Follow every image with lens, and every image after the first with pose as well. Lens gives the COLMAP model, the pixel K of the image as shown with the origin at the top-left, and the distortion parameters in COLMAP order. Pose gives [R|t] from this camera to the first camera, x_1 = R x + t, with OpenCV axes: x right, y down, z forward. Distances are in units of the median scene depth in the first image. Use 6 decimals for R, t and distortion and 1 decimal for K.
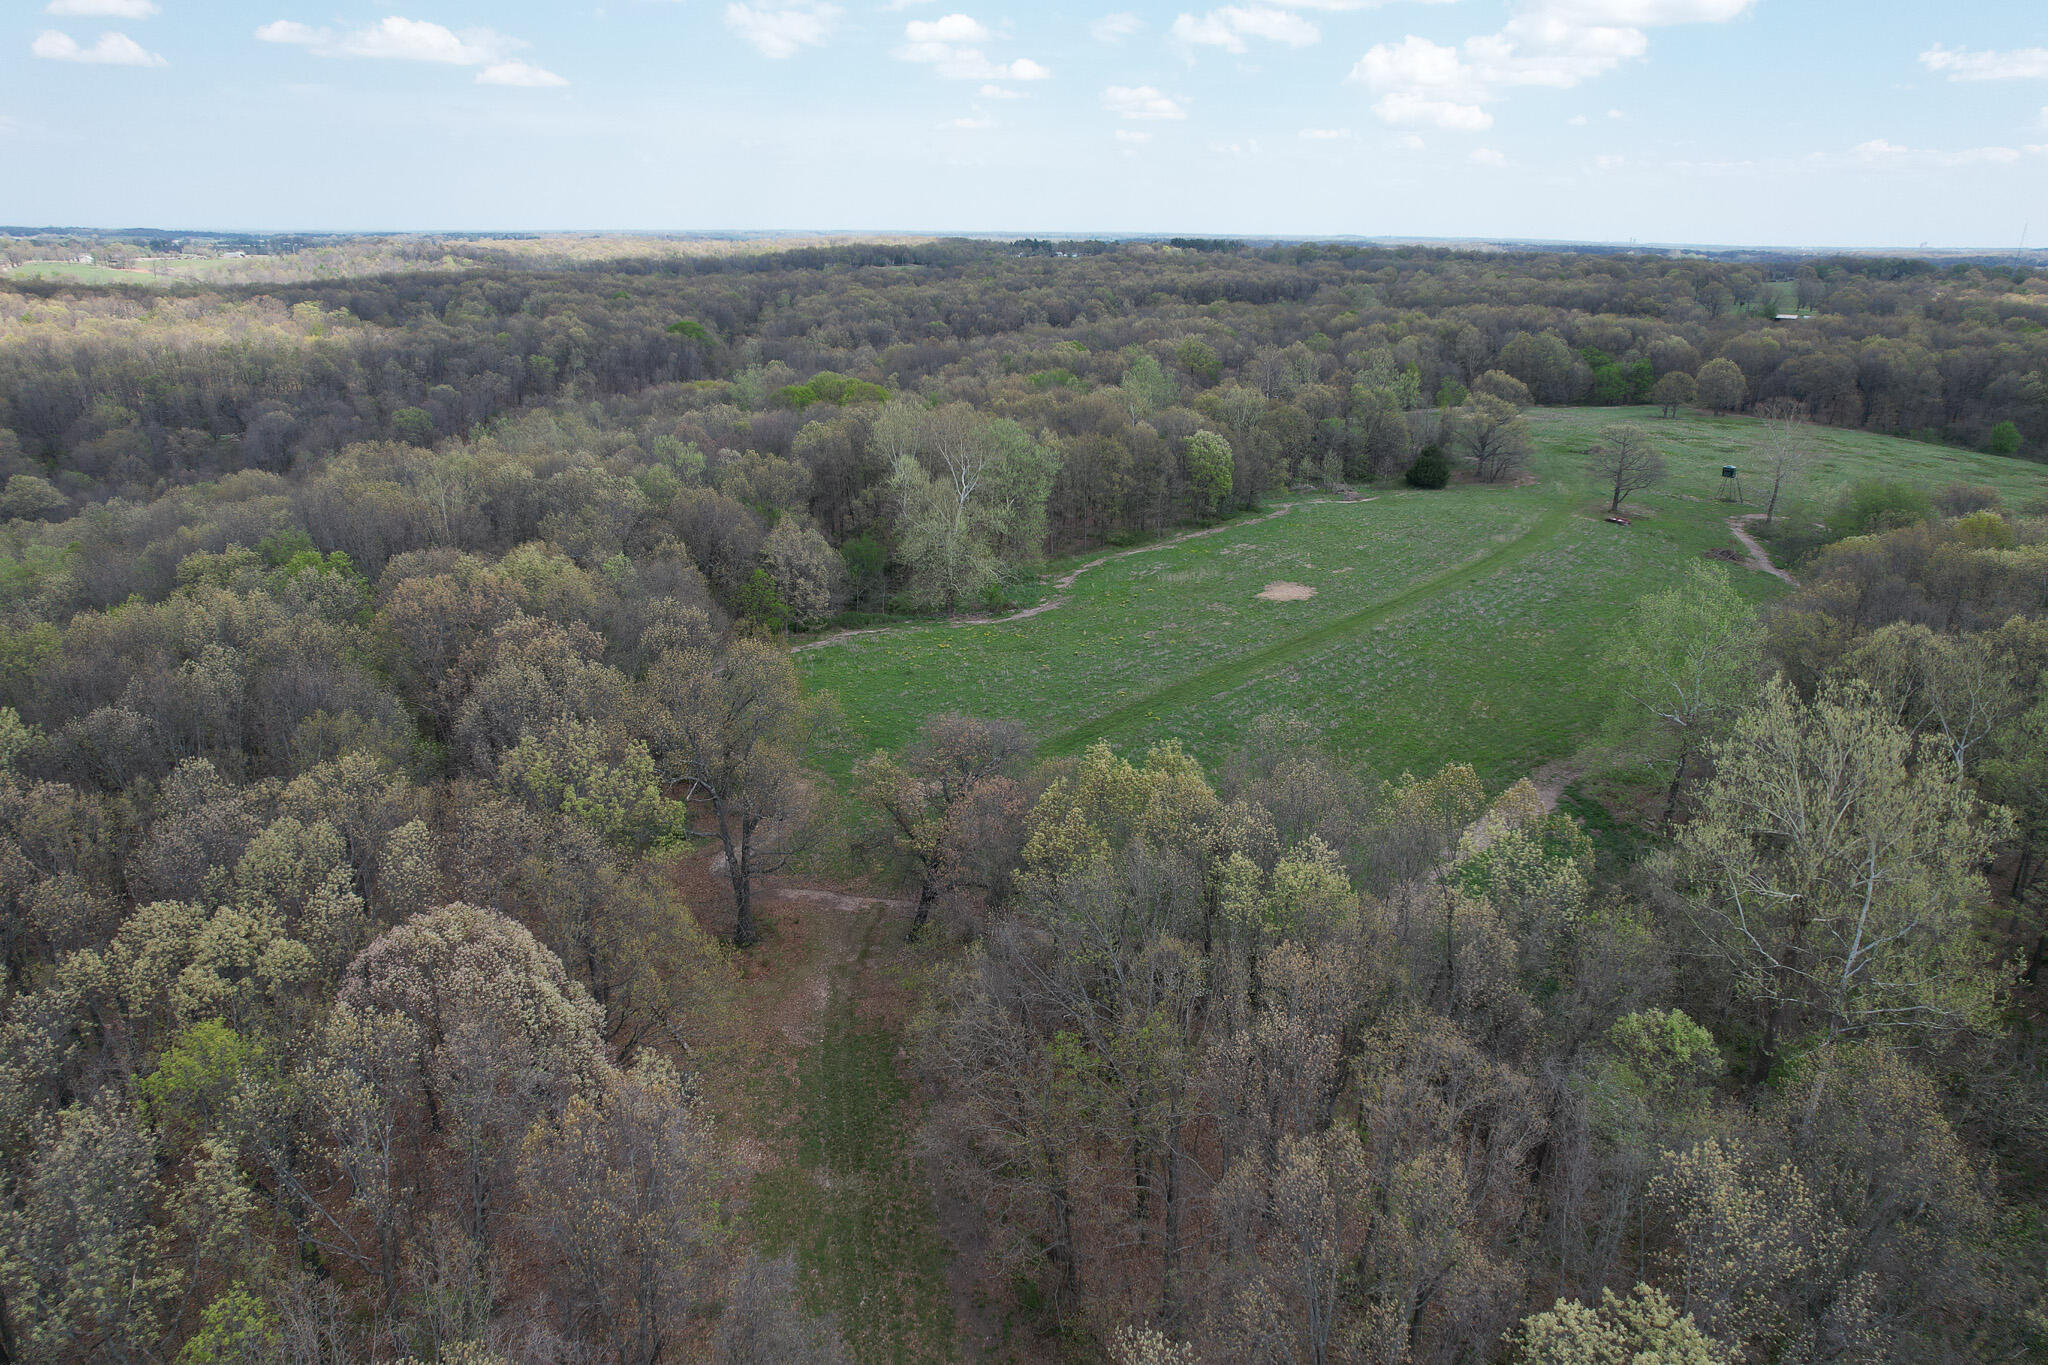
lens RADIAL K [[1341.3, 0, 1023.3], [0, 1341.3, 668.6], [0, 0, 1]] dist [-0.010215, 0.008004]
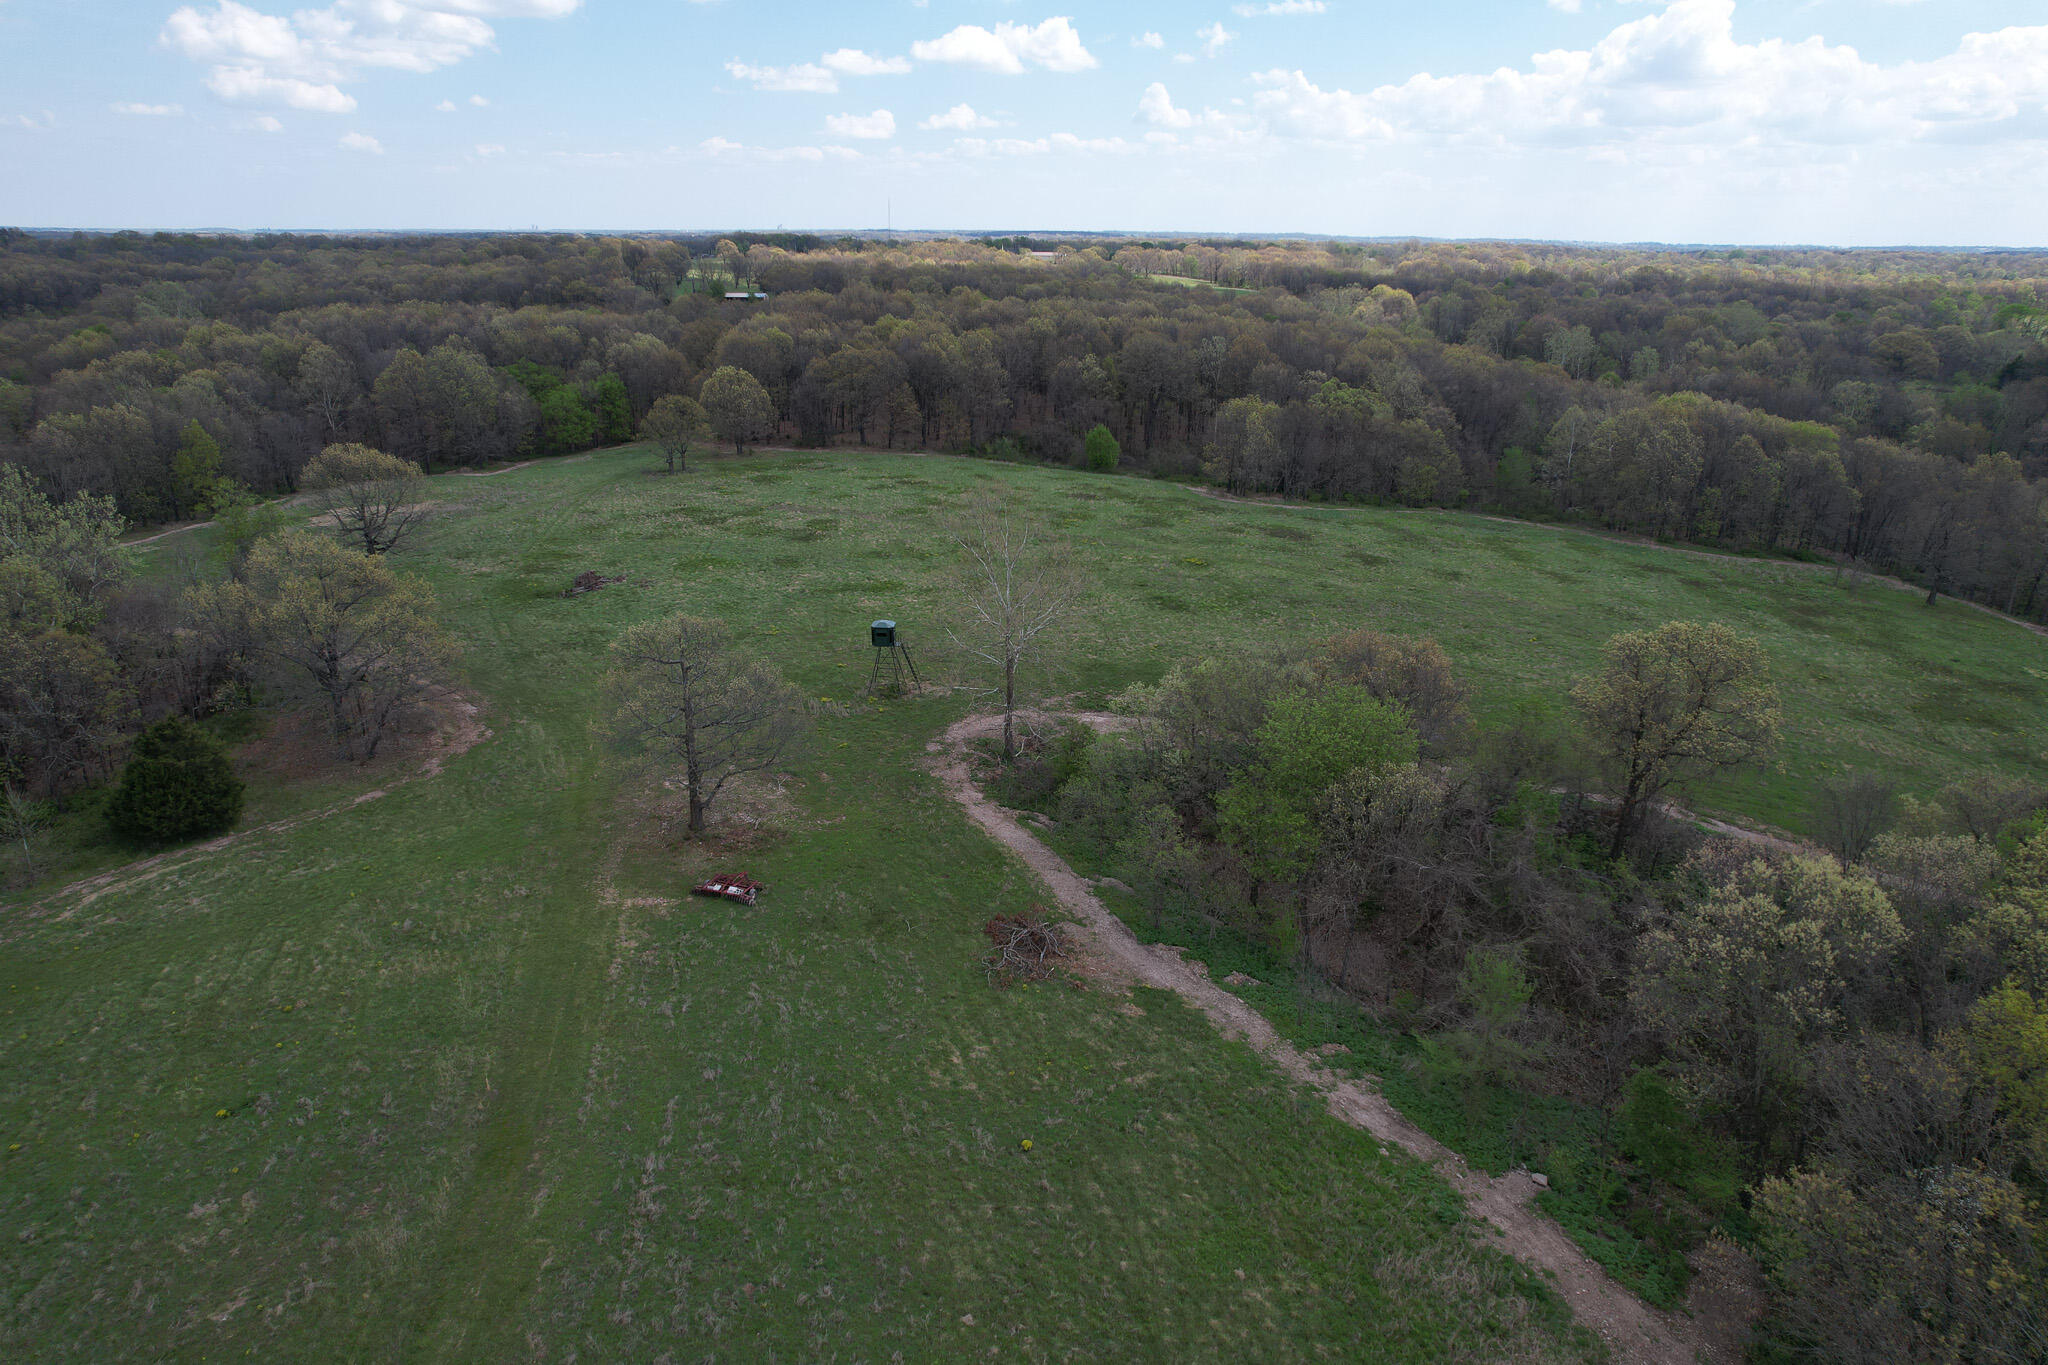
lens RADIAL K [[1309.5, 0, 1028.7], [0, 1309.5, 698.1], [0, 0, 1]] dist [-0.074618, 0.065806]
pose [[0.725590, -0.246703, 0.642383, 0.119350], [0.221636, 0.967563, 0.121241, -0.077640], [-0.651457, 0.054404, 0.756733, 0.282277]]
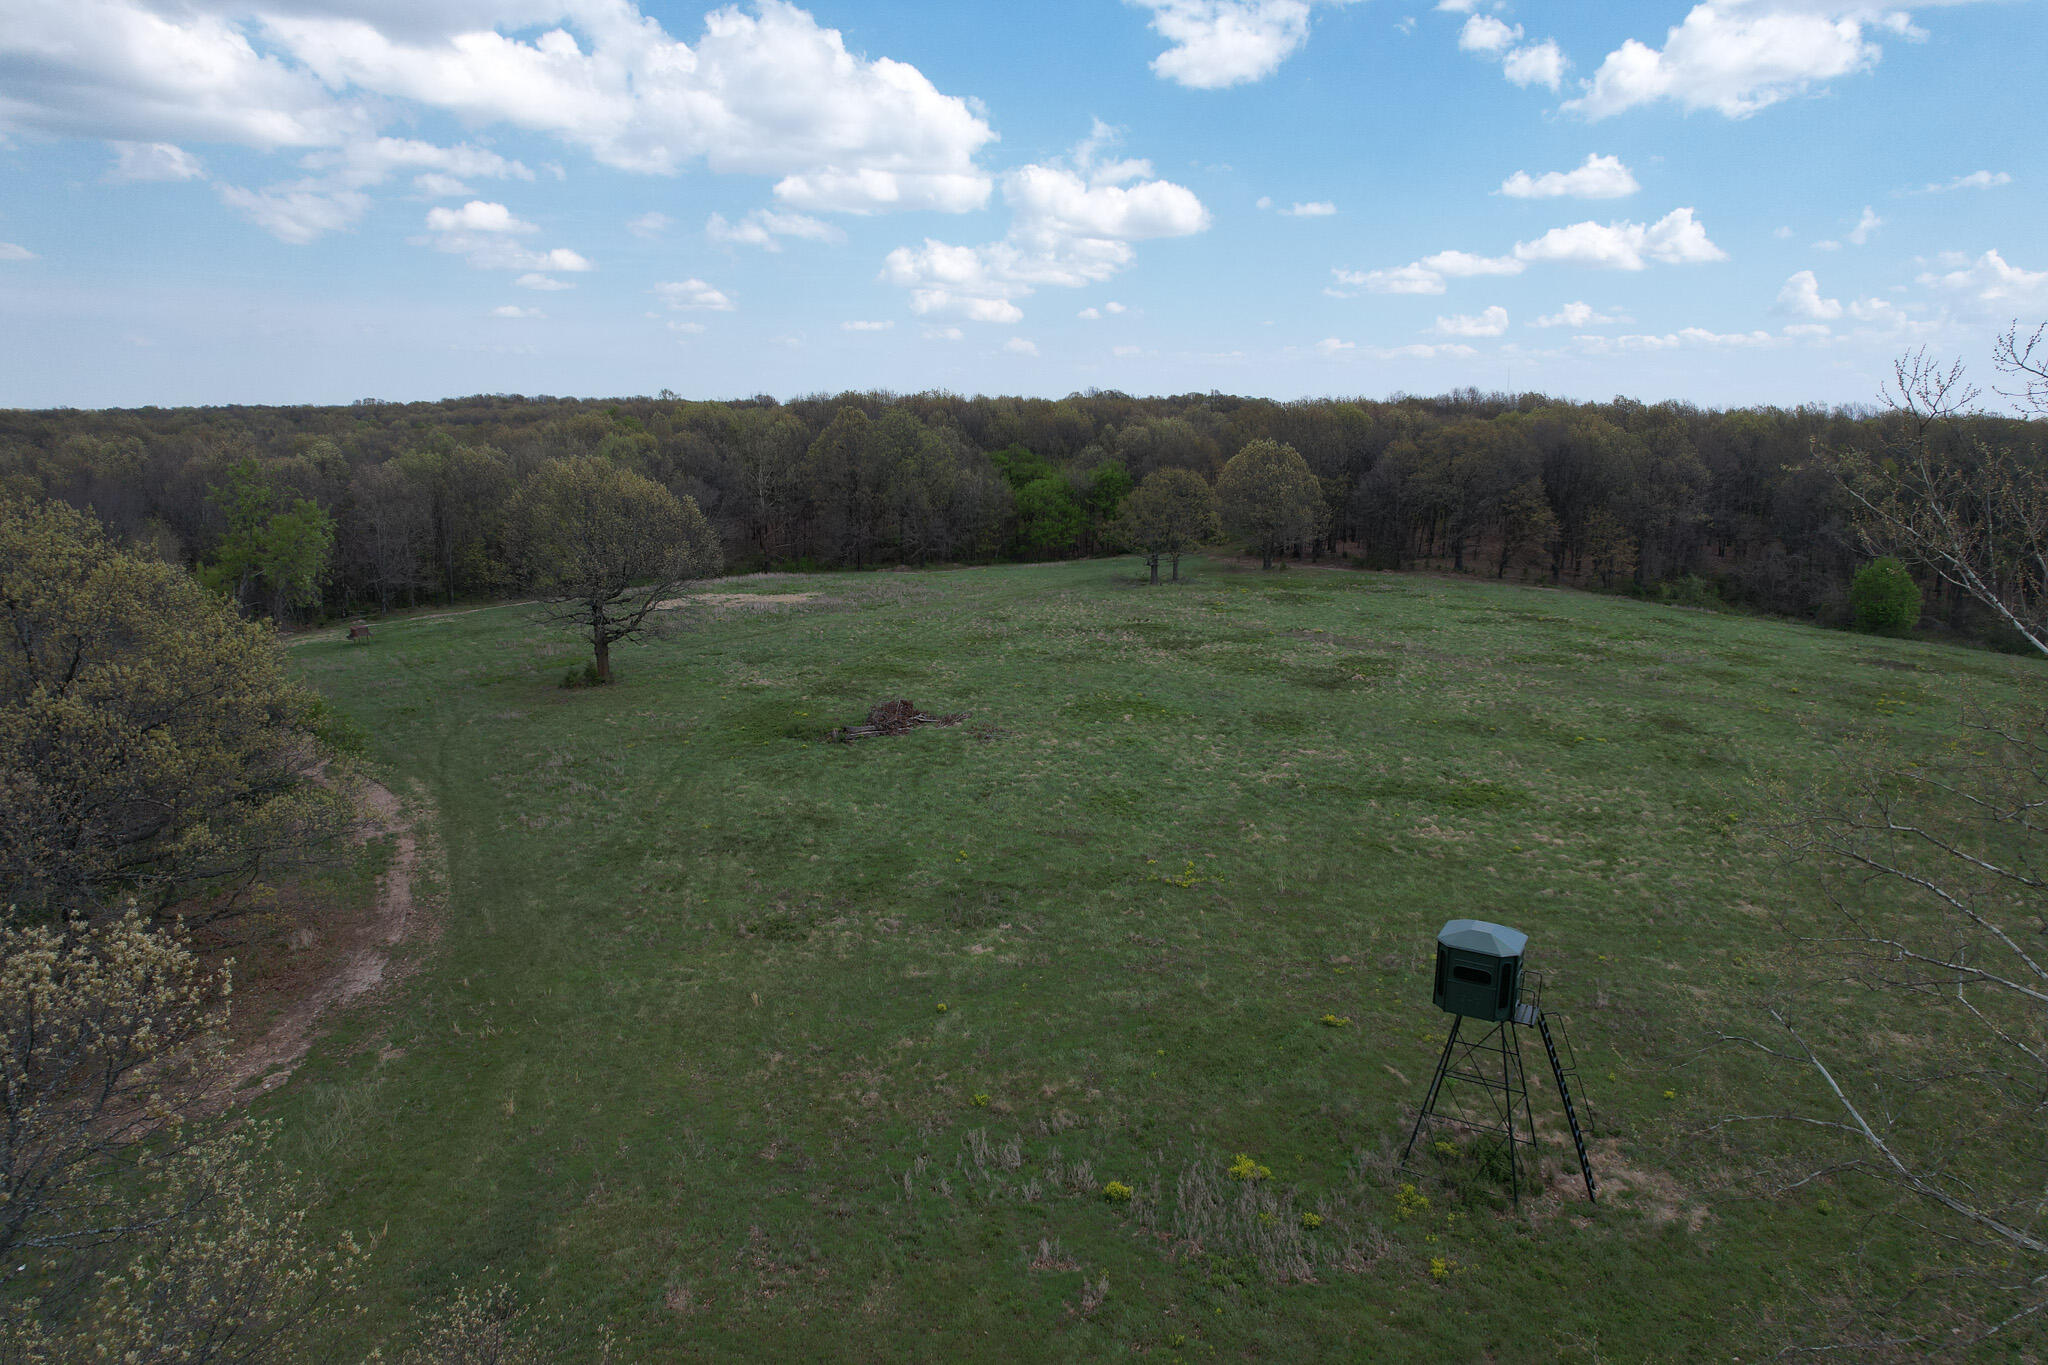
lens RADIAL K [[1309.5, 0, 1024.2], [0, 1309.5, 686.2], [0, 0, 1]] dist [-0.074618, 0.065806]
pose [[0.951958, -0.072994, 0.297403, 0.202539], [0.106252, 0.989575, -0.097223, -0.076666], [-0.287206, 0.124151, 0.949789, 0.402699]]
